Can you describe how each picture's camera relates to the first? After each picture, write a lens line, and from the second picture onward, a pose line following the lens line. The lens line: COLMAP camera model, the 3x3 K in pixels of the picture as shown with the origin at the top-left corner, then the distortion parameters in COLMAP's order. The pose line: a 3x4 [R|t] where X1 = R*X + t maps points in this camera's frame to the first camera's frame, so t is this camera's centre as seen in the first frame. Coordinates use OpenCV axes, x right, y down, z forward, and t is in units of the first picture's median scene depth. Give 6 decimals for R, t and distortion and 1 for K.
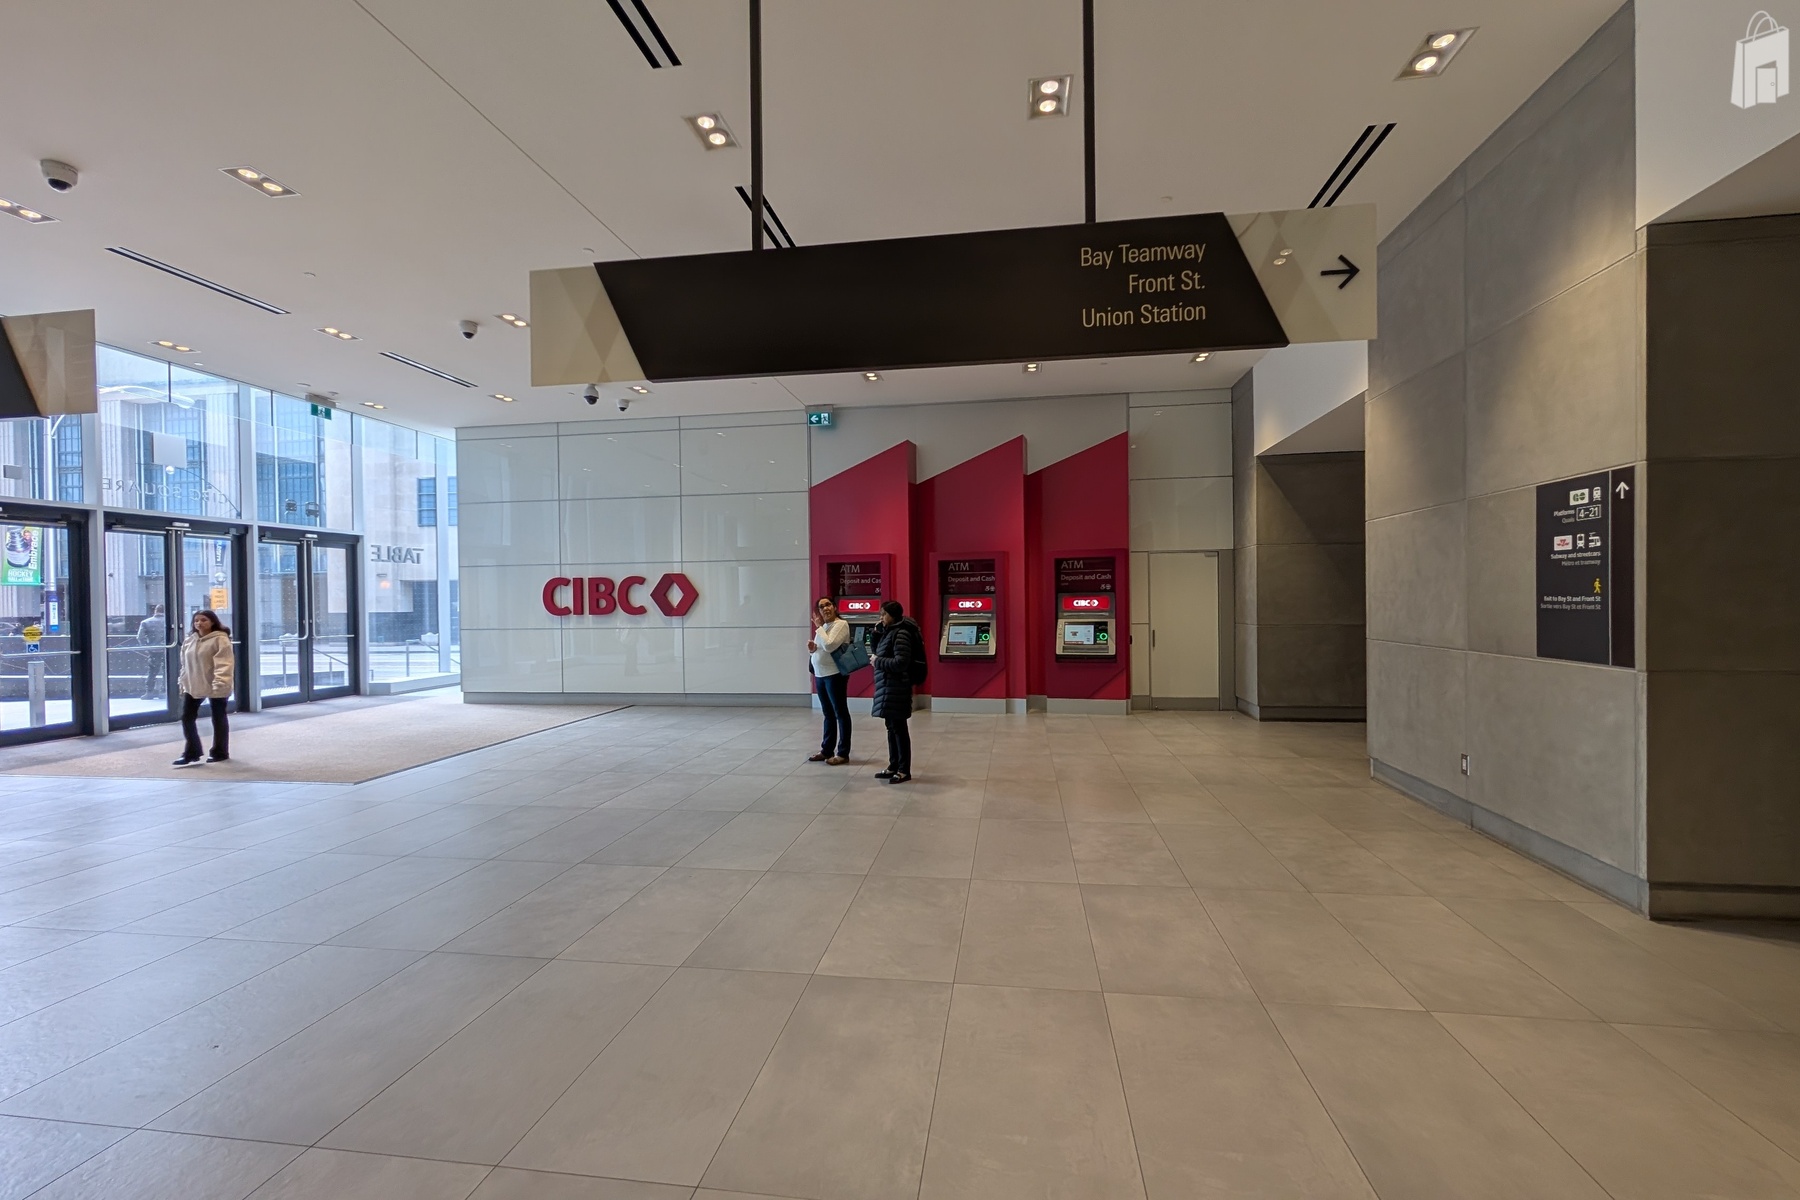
lens RADIAL K [[774.1, 0, 901.3], [0, 774.1, 608.6], [0, 0, 1]] dist [-0.000046, -0.000390]
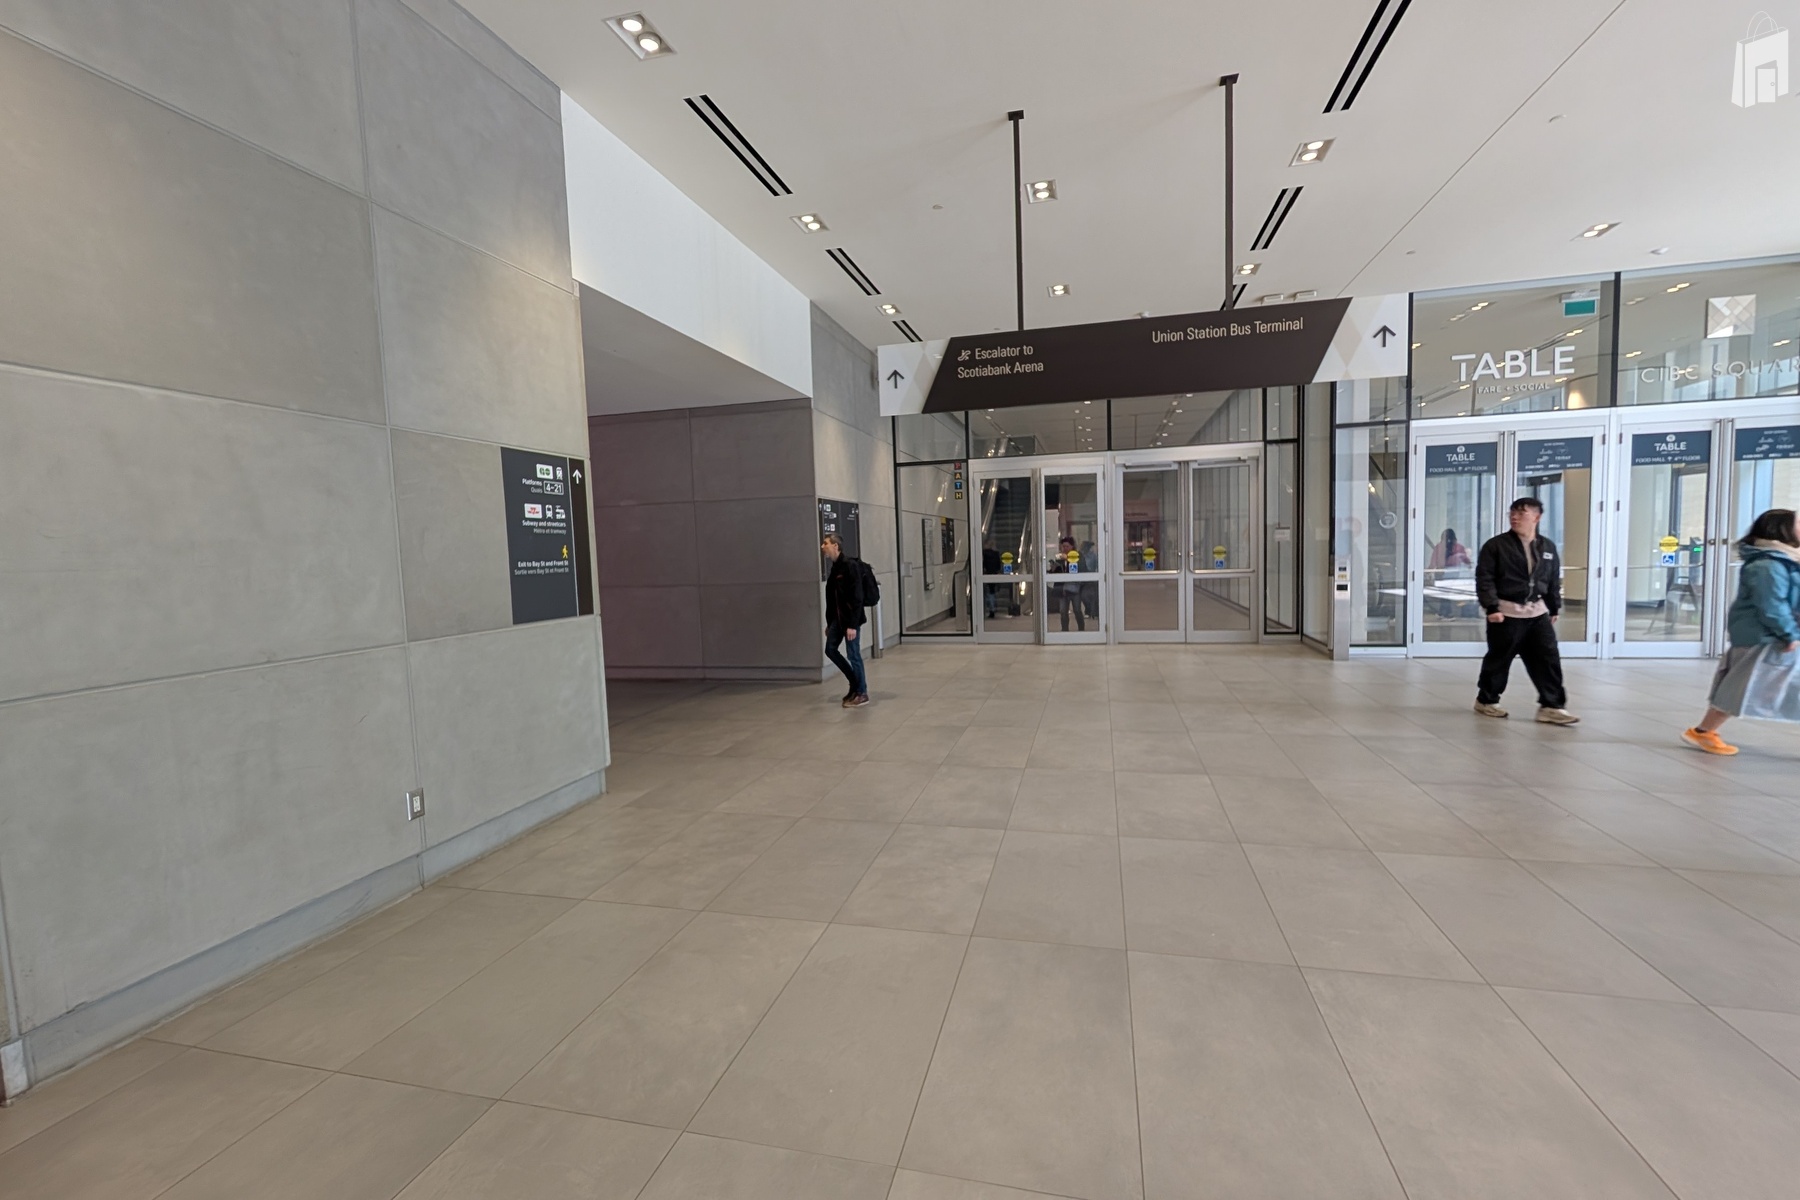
lens RADIAL K [[774.1, 0, 901.3], [0, 774.1, 608.6], [0, 0, 1]] dist [-0.000046, -0.000390]
pose [[-0.993908, 0.038748, 0.103176, 0.244763], [0.047998, 0.994898, 0.088741, -0.021296], [-0.099211, 0.093152, -0.990697, 1.938721]]
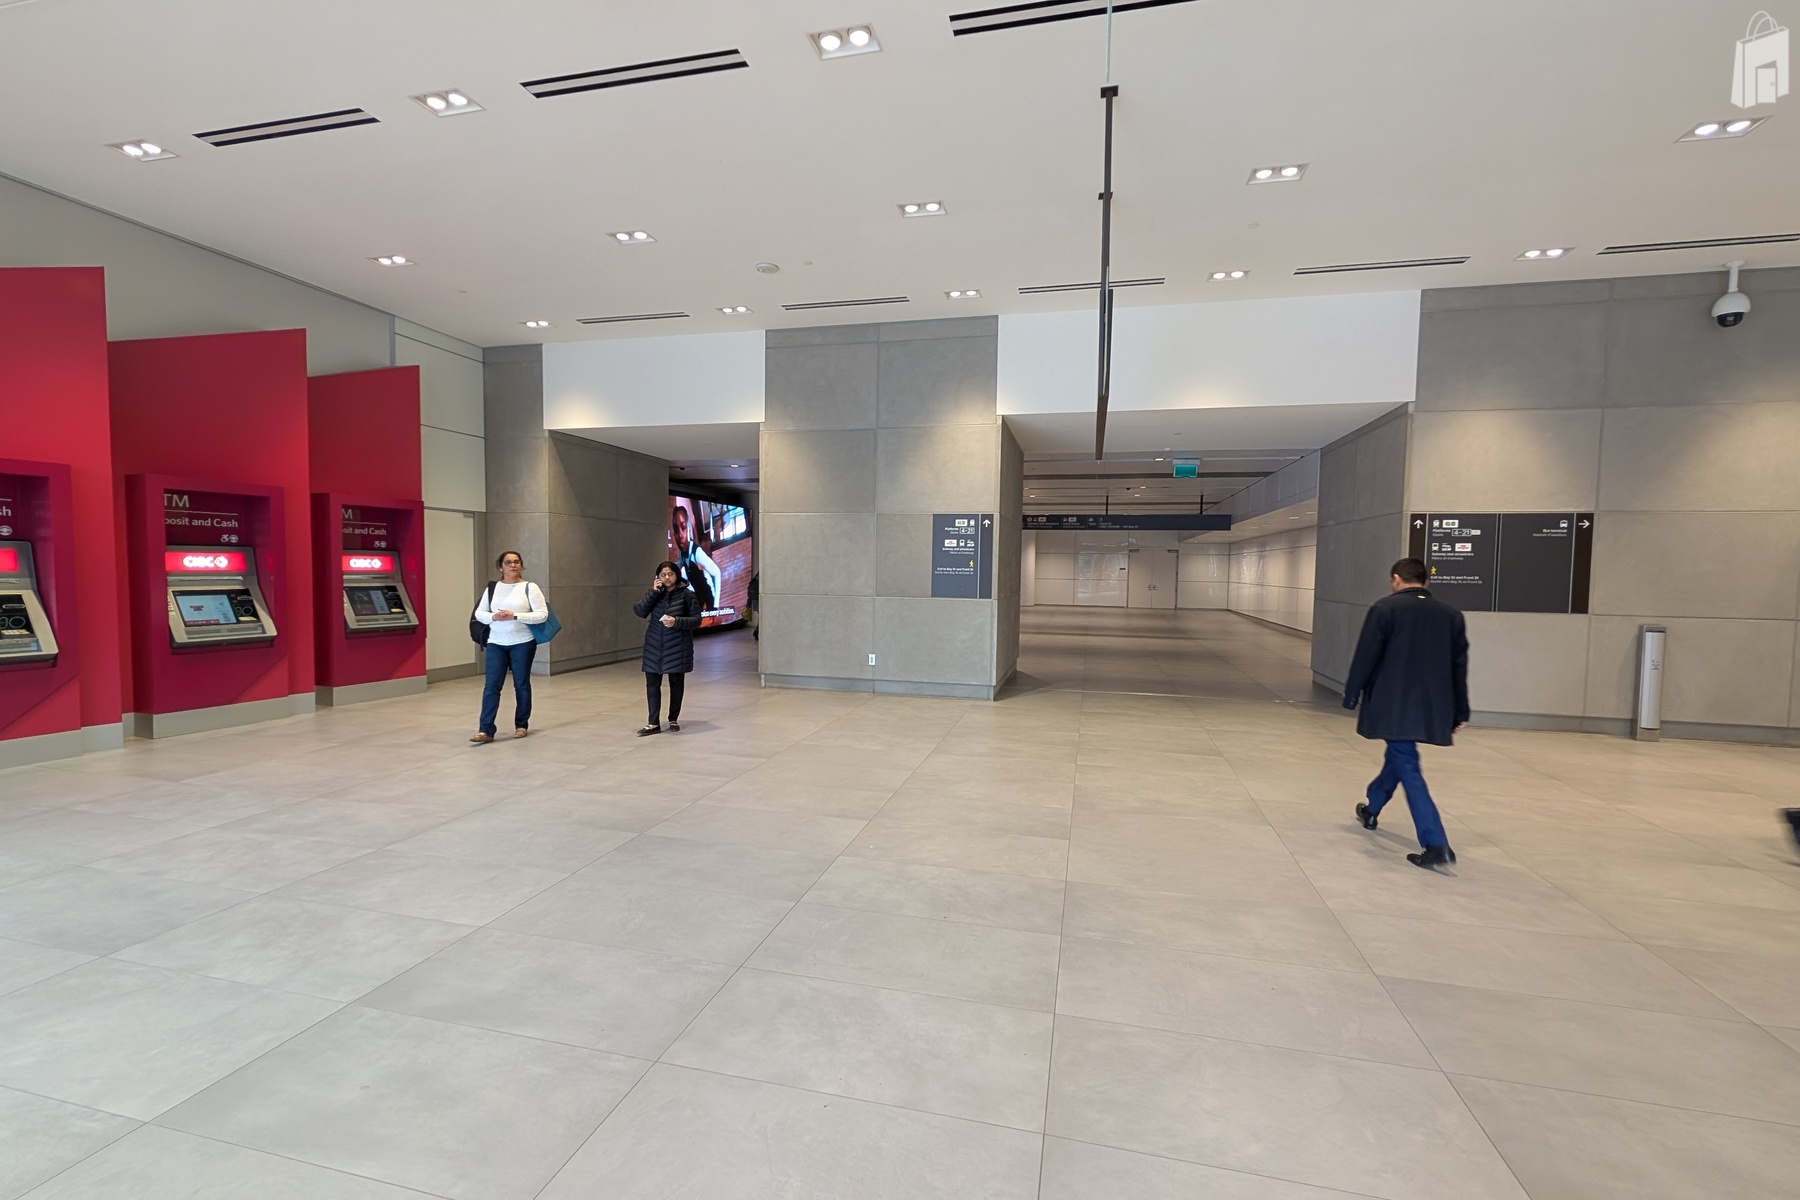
lens RADIAL K [[766.1, 0, 899.6], [0, 766.1, 611.9], [0, 0, 1]] dist [0.001076, -0.000084]
pose [[0.096759, -0.040748, 0.994473, -1.230960], [-0.005300, 0.999126, 0.041454, 0.017909], [-0.995294, -0.009281, 0.096458, 0.902573]]
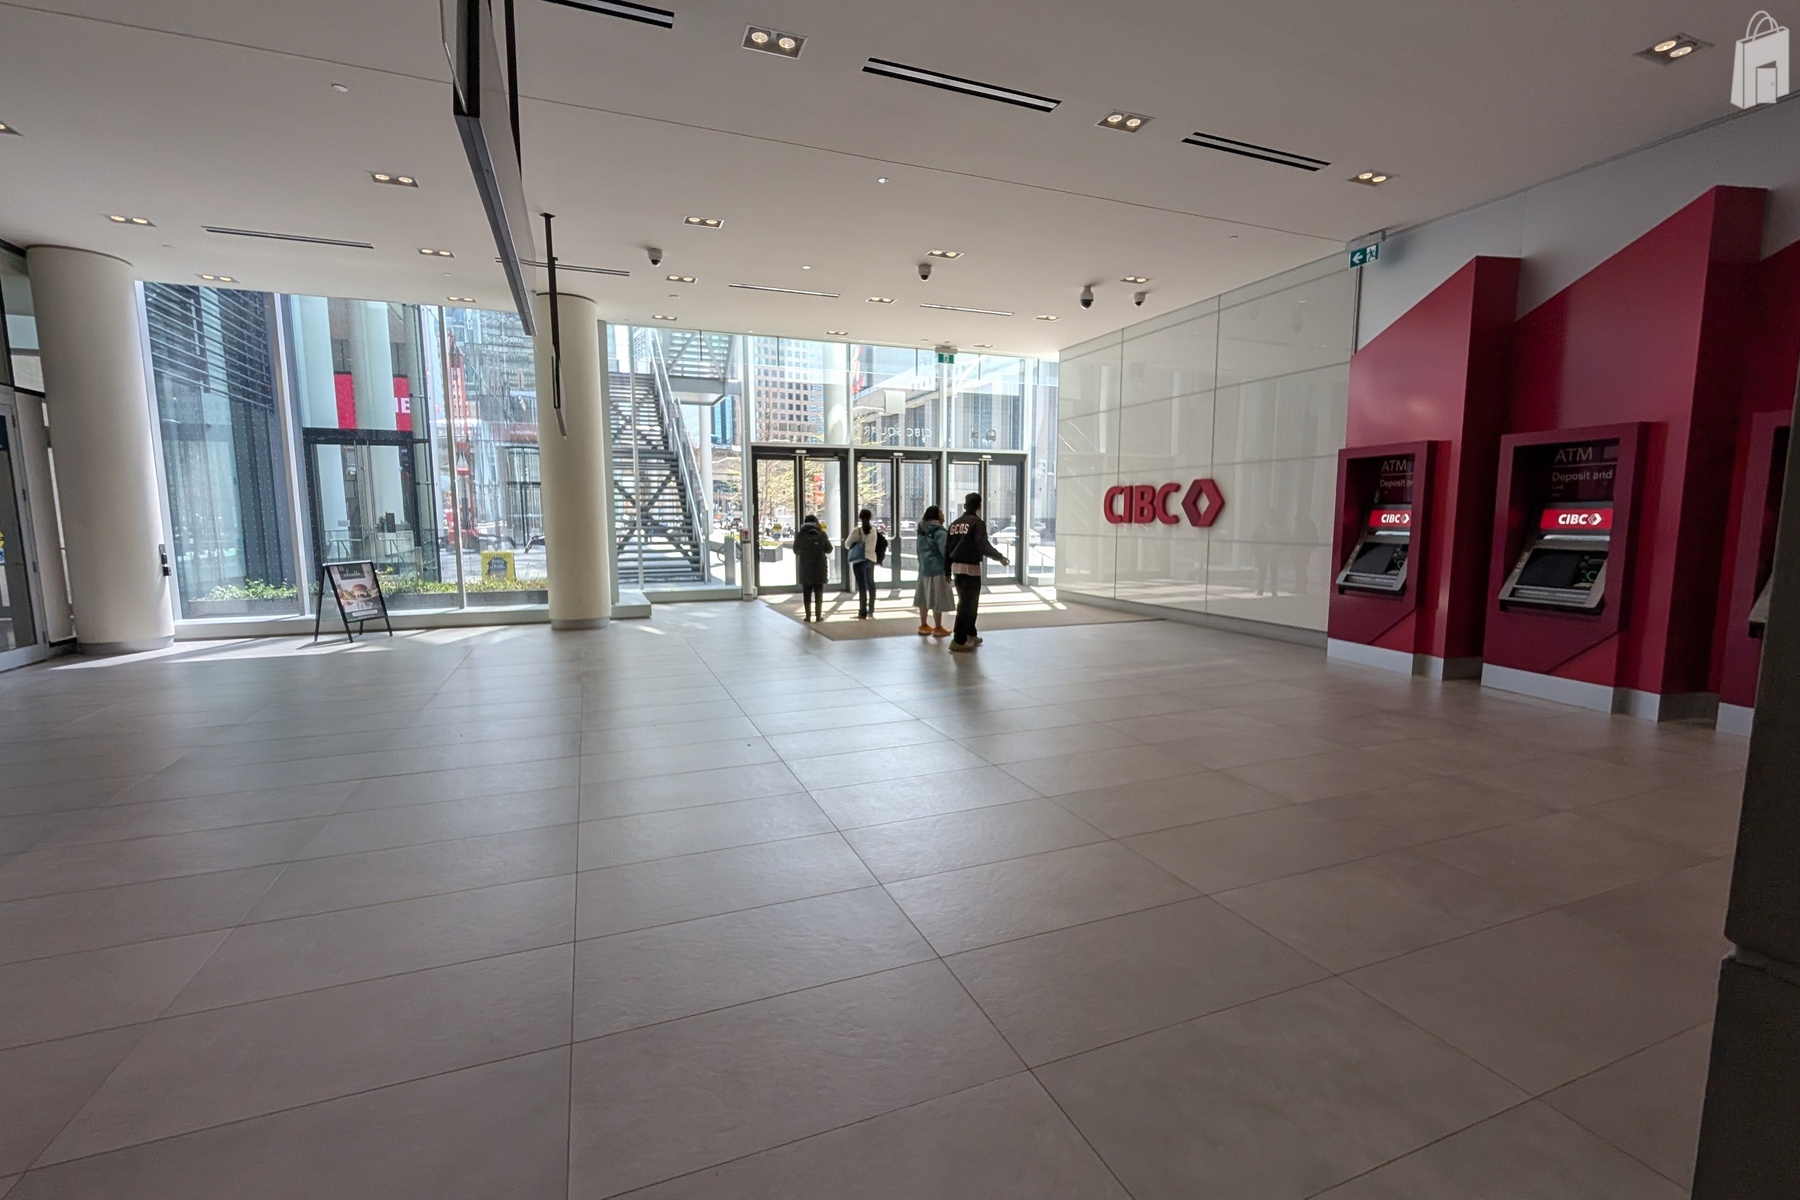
lens RADIAL K [[774.1, 0, 901.3], [0, 774.1, 608.6], [0, 0, 1]] dist [-0.000046, -0.000390]
pose [[0.505047, 0.116077, -0.855251, 0.844801], [-0.015482, 0.991974, 0.125491, -0.008449], [0.862953, -0.050138, 0.502790, 0.640313]]
